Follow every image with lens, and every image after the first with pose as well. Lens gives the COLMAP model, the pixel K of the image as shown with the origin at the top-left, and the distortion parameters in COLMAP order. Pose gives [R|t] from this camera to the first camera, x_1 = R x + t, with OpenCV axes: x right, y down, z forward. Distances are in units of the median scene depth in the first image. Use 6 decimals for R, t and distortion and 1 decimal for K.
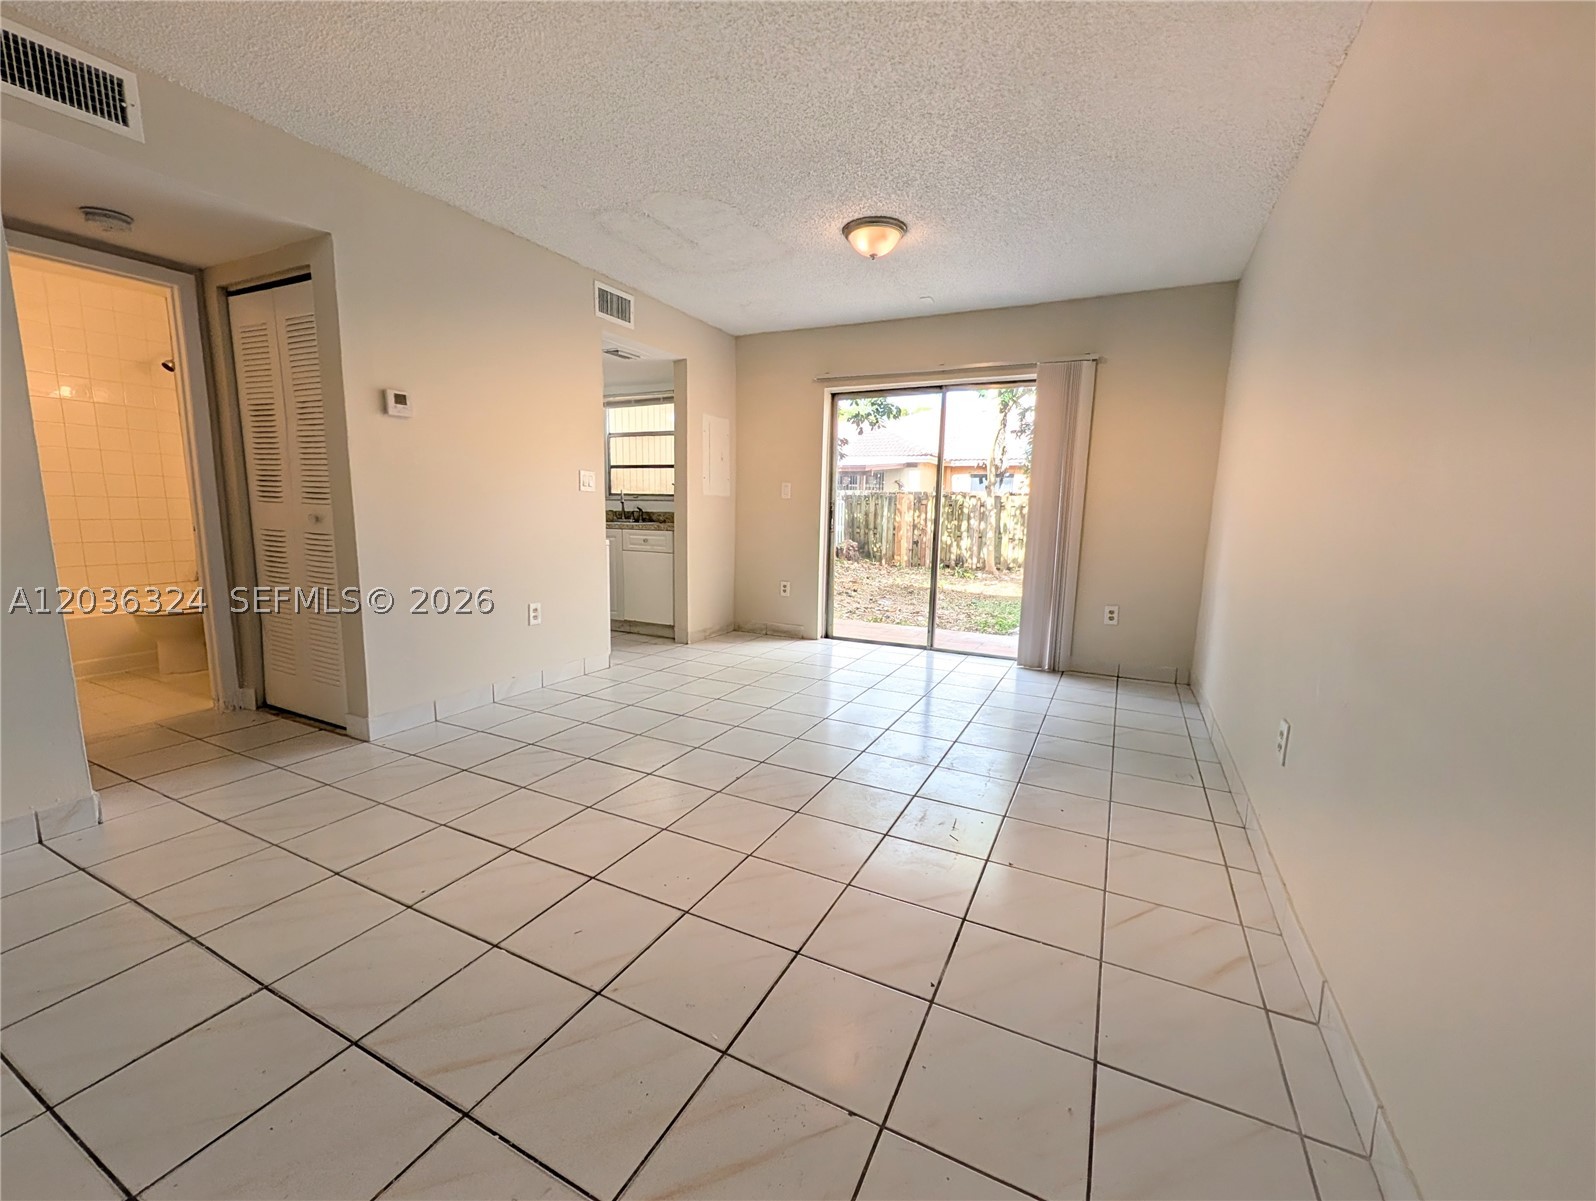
lens RADIAL K [[645.4, 0, 798.0], [0, 645.4, 600.5], [0, 0, 1]] dist [0.000298, -0.000043]
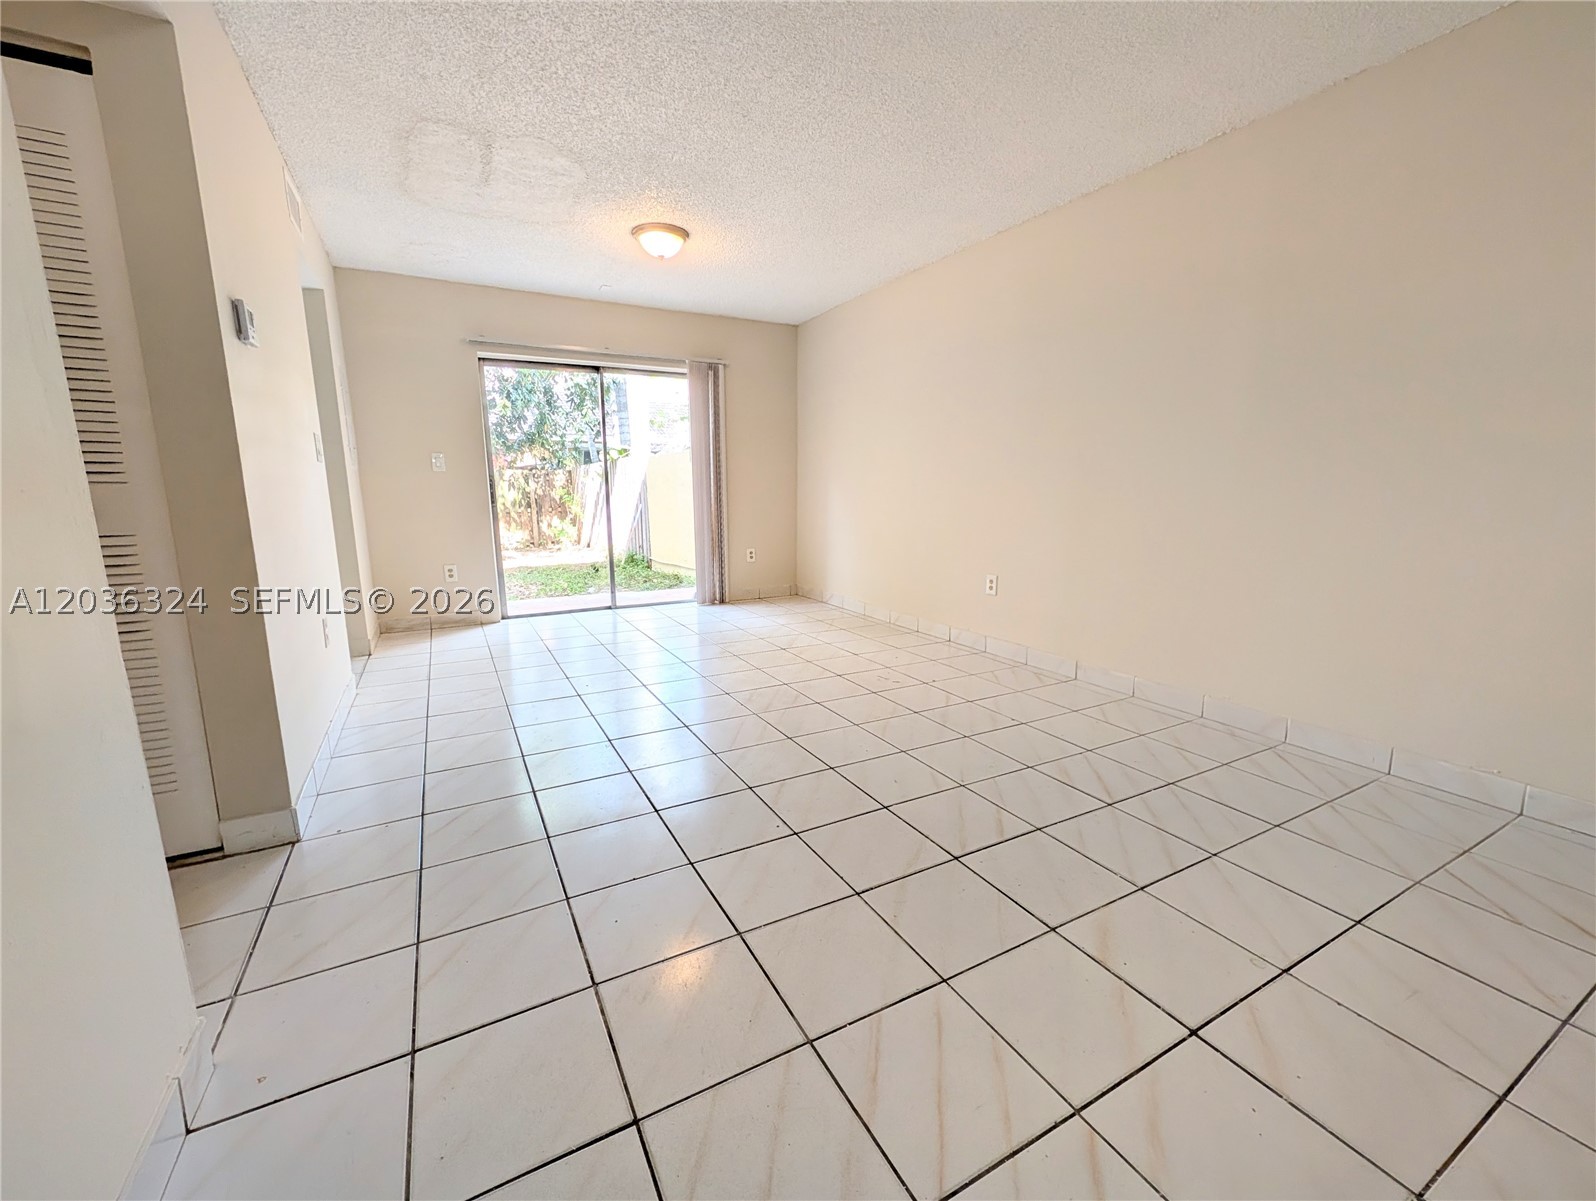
lens RADIAL K [[631.3, 0, 783.7], [0, 631.3, 603.6], [0, 0, 1]] dist [-0.000928, 0.000037]
pose [[0.588698, -0.171354, 0.789982, -0.542585], [0.132713, 0.984501, 0.114649, -0.019456], [-0.797384, 0.037347, 0.602315, 0.129386]]
